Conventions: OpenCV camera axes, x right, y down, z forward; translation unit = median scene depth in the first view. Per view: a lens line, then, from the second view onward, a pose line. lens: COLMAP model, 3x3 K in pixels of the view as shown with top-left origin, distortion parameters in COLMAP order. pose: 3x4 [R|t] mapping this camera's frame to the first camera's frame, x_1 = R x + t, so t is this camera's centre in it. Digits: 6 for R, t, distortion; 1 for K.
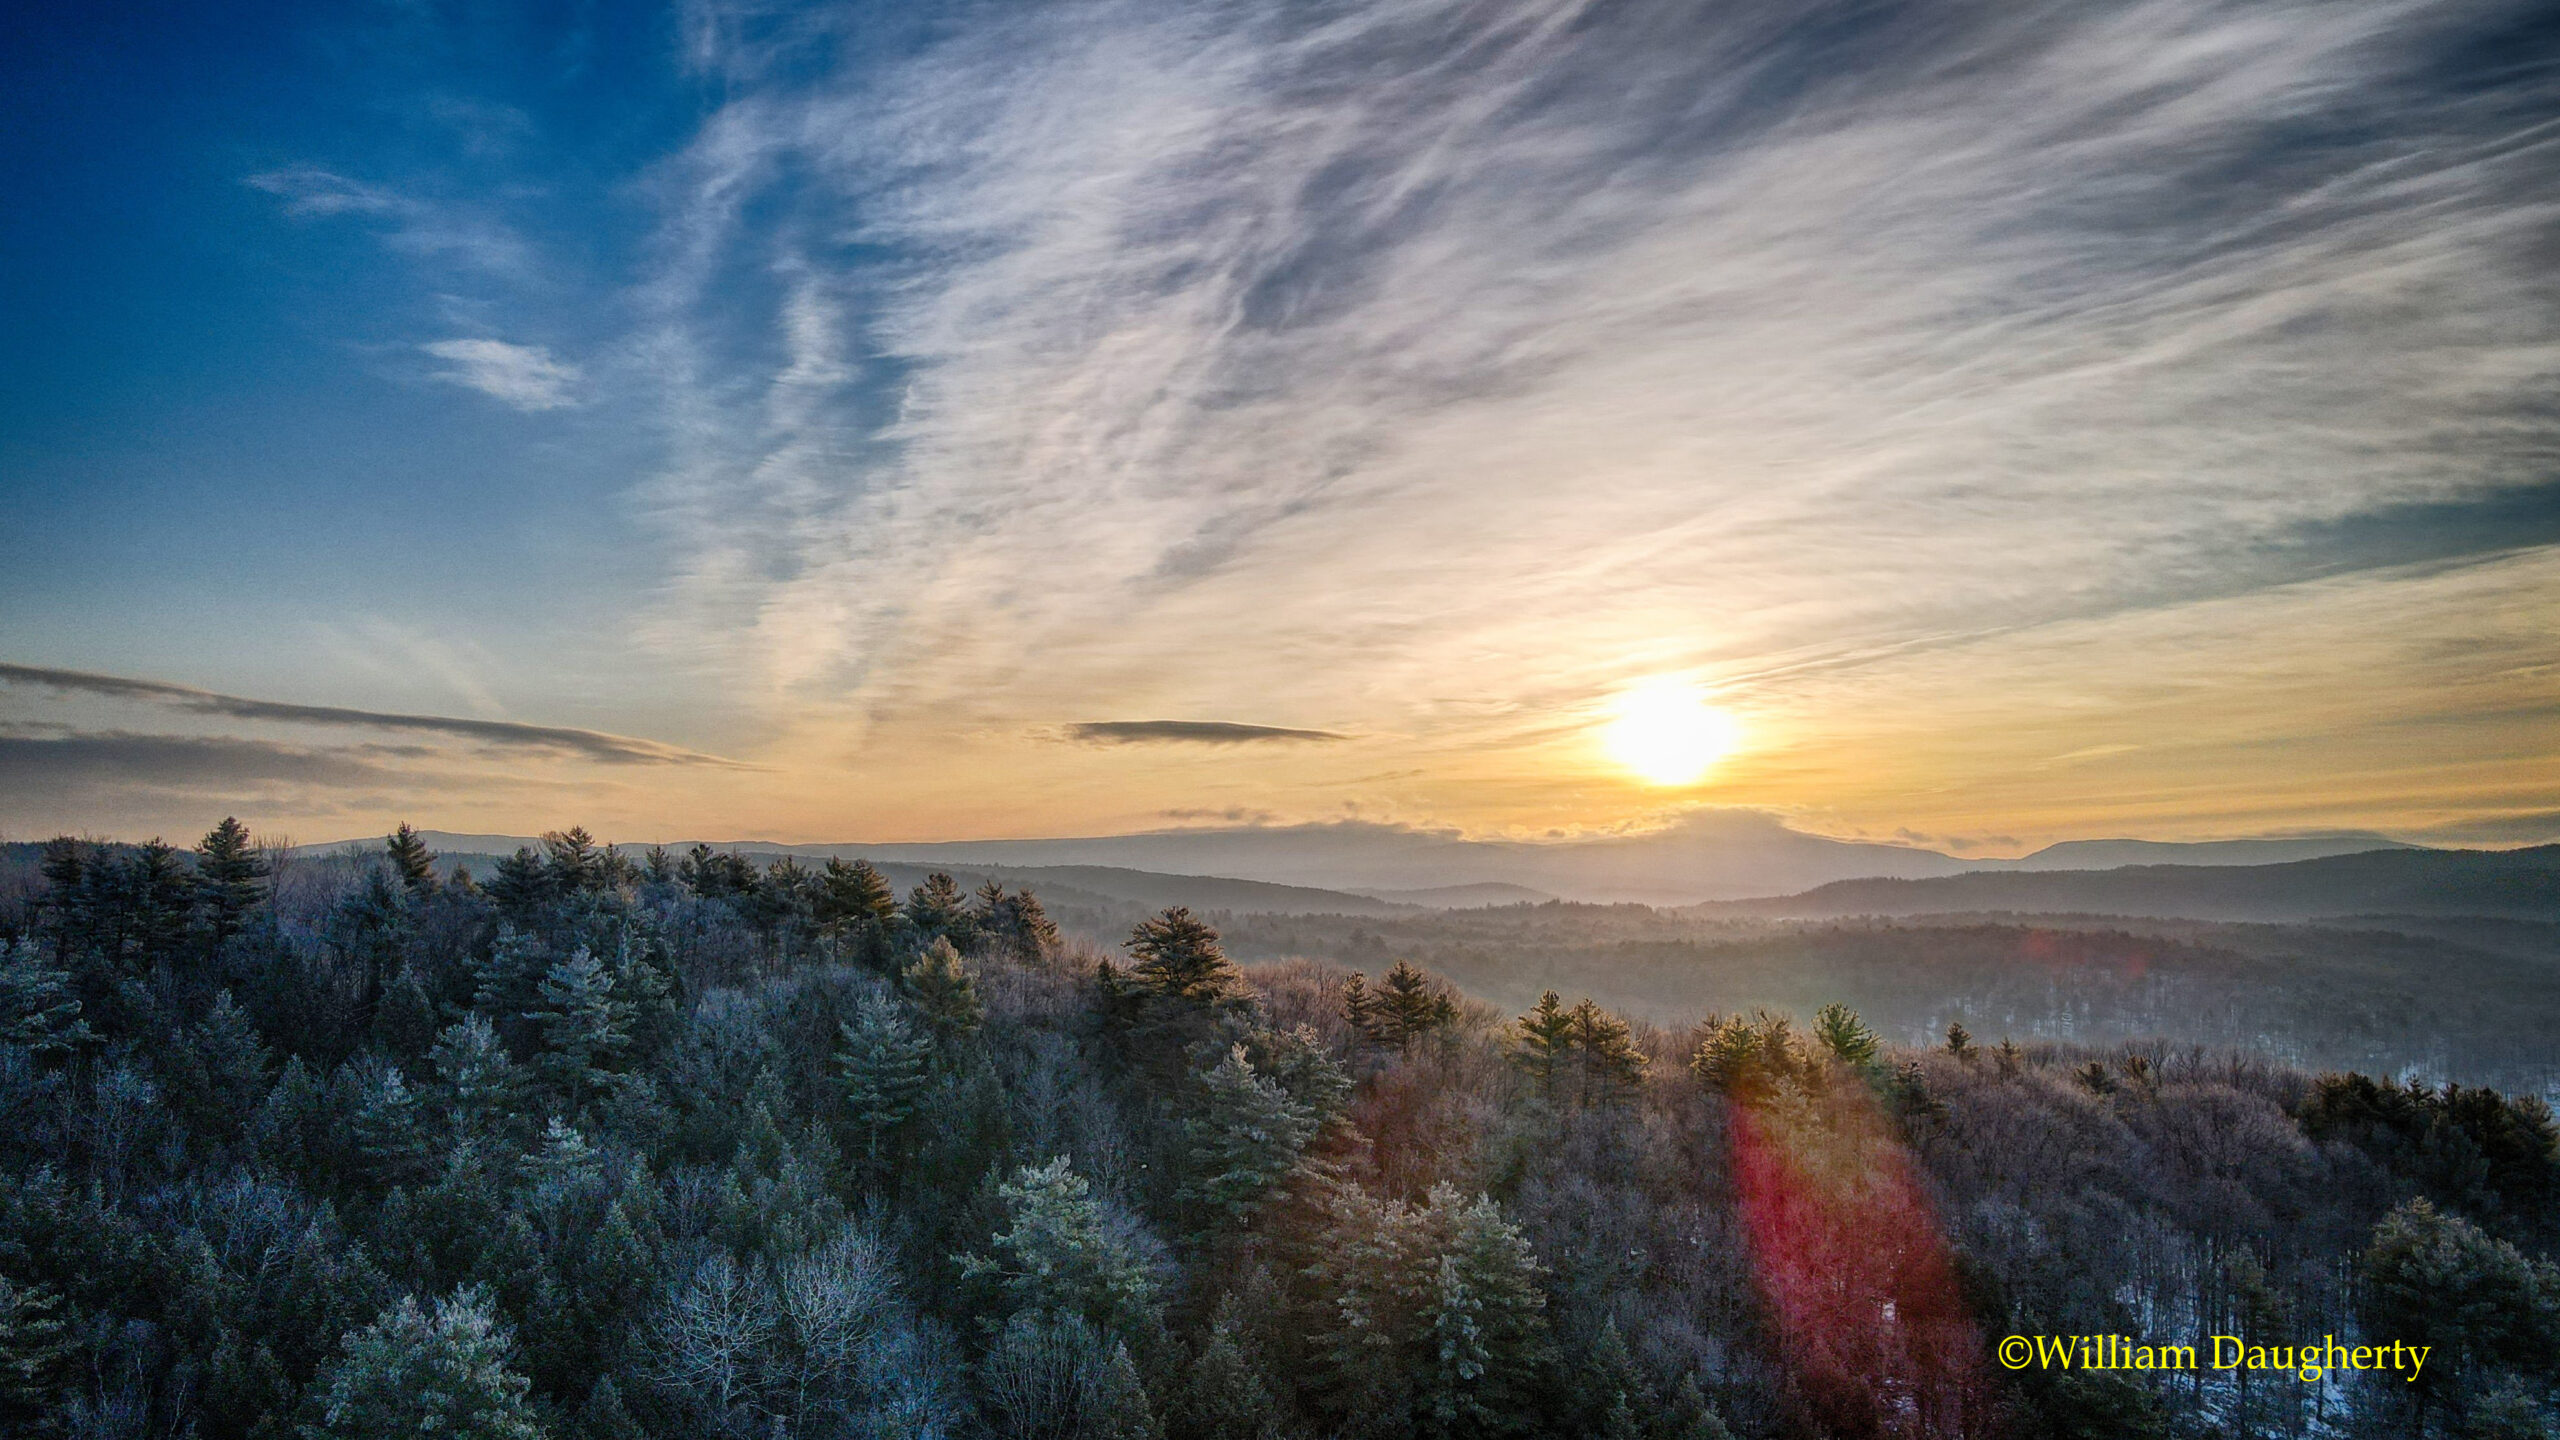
lens RADIAL K [[1886.1, 0, 1266.5], [0, 1886.1, 756.8], [0, 0, 1]] dist [0.007450, 0.010556]
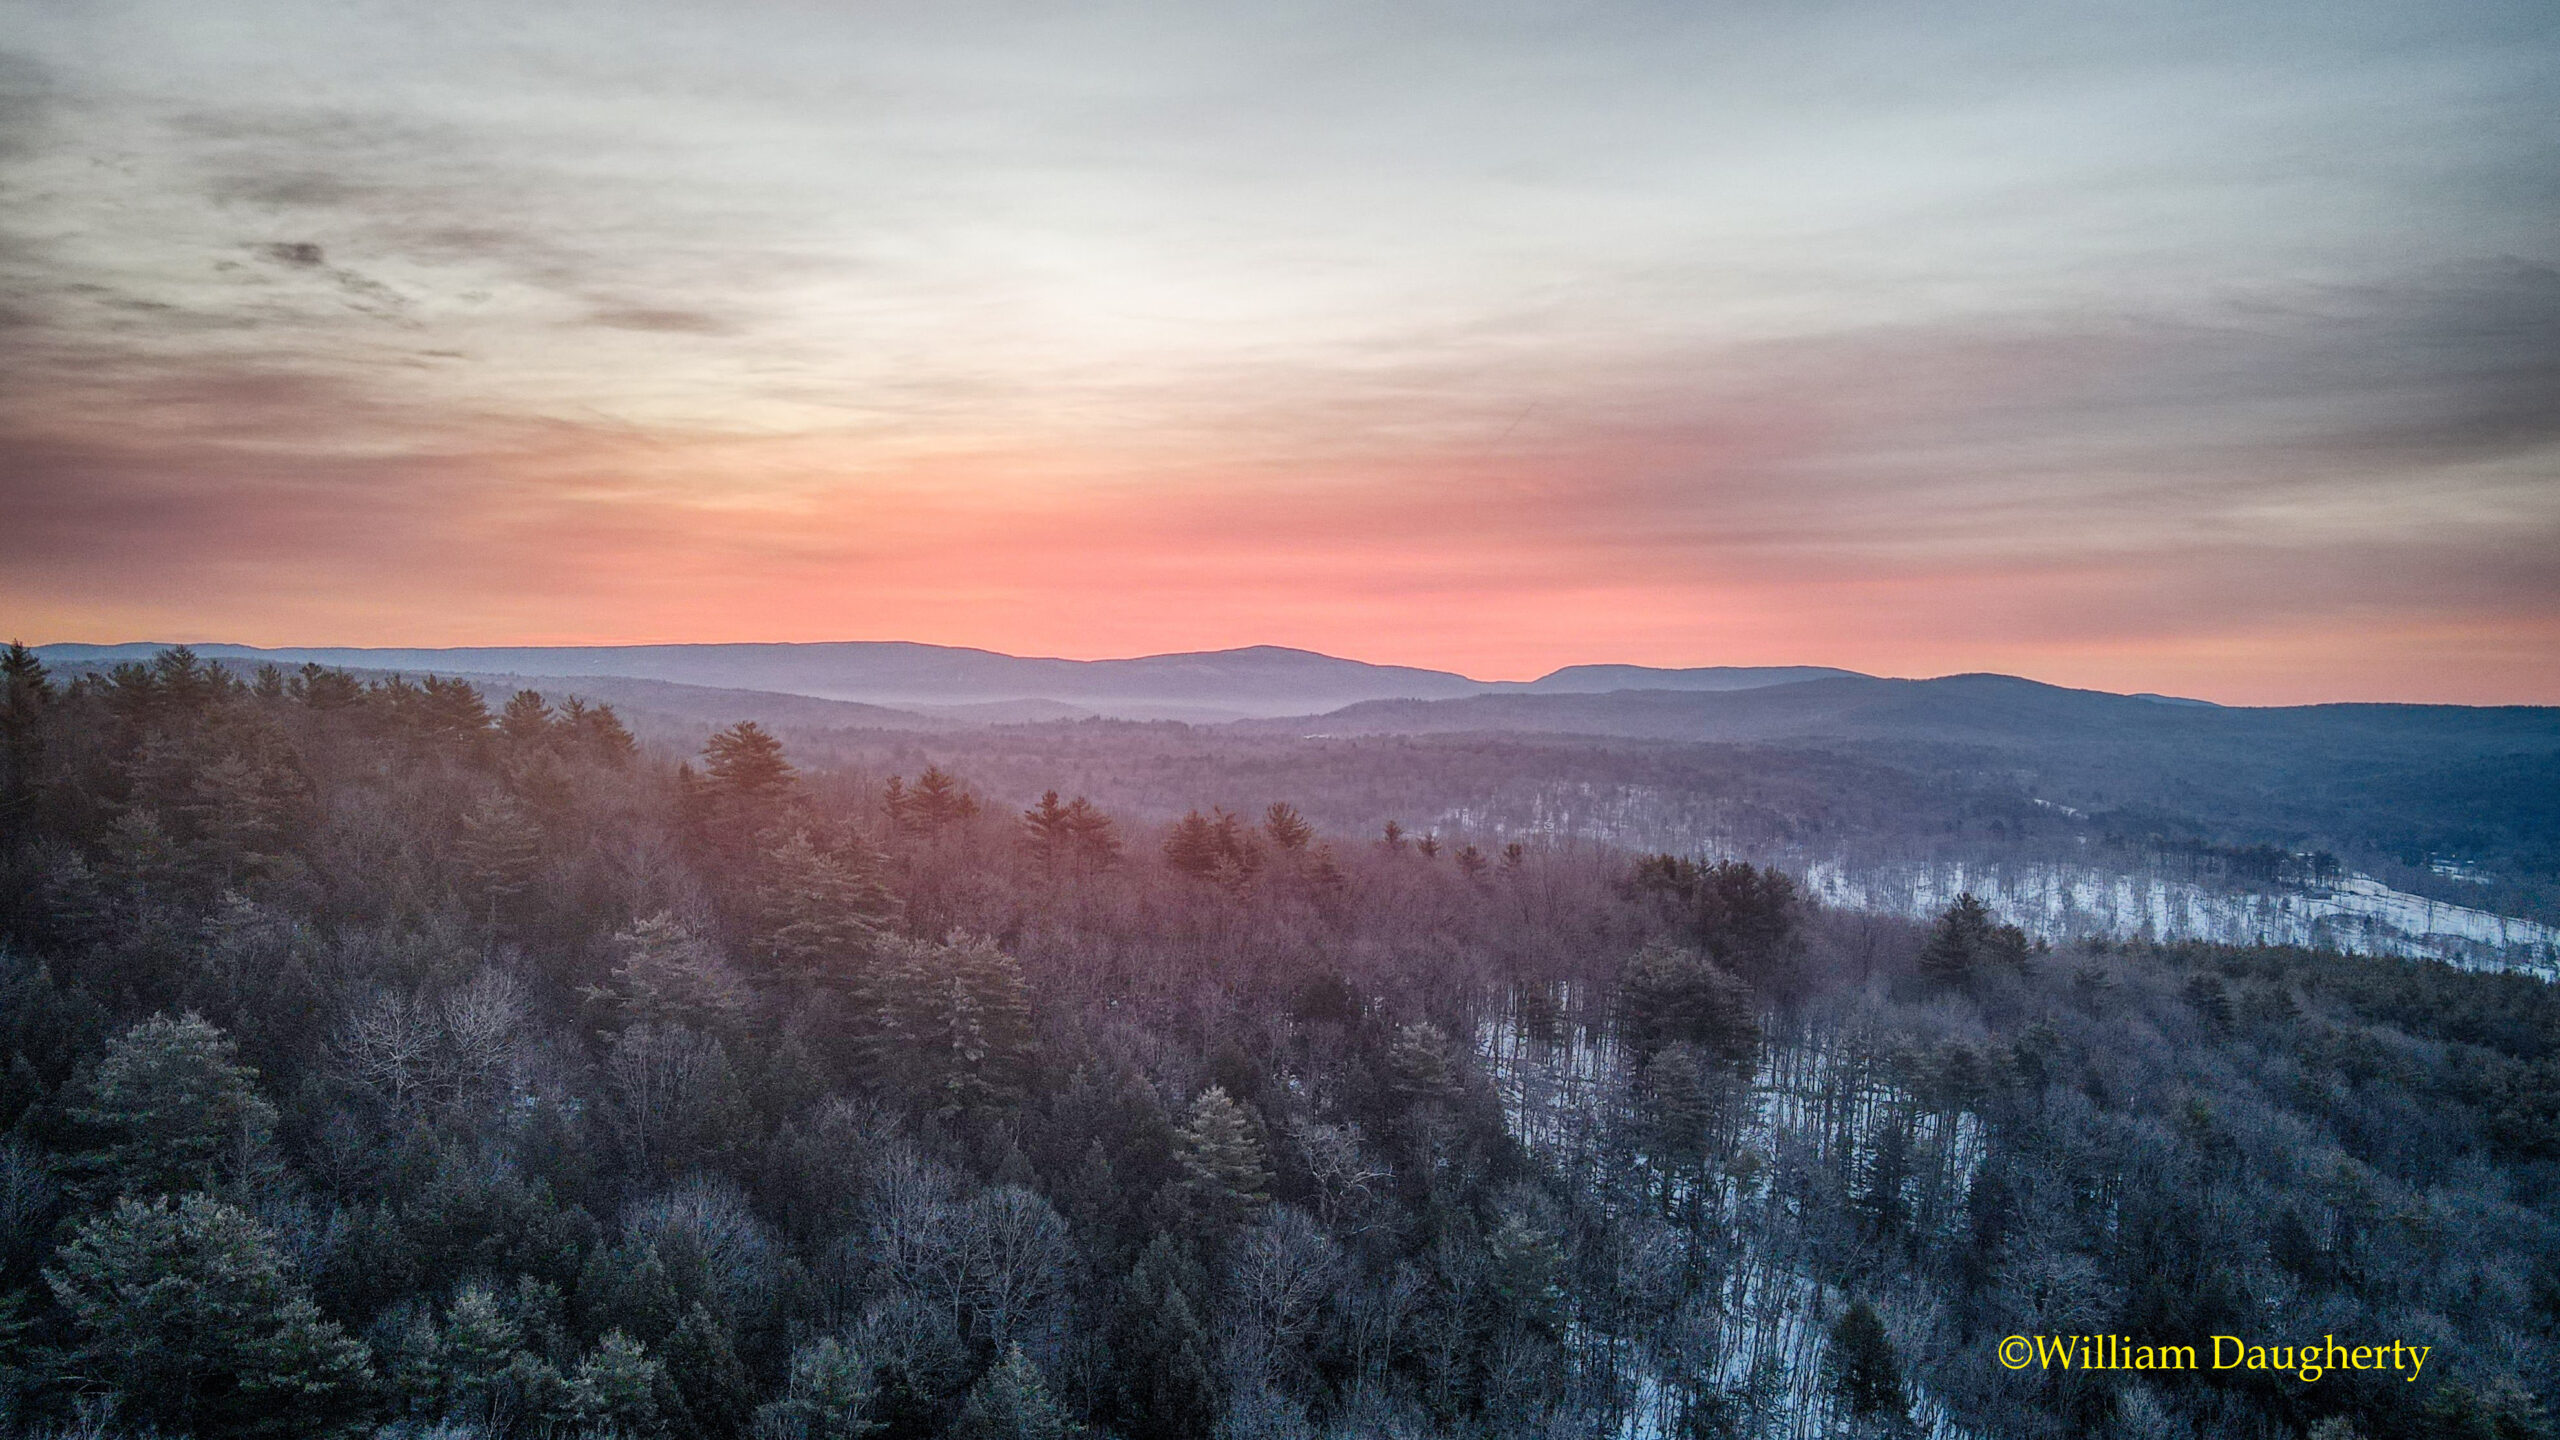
lens RADIAL K [[1886.1, 0, 1266.5], [0, 1886.1, 756.8], [0, 0, 1]] dist [0.007450, 0.010556]
pose [[0.971363, 0.004617, 0.237556, -0.011940], [-0.027836, 0.995137, 0.094481, -0.026444], [-0.235965, -0.098388, 0.966768, -0.307699]]
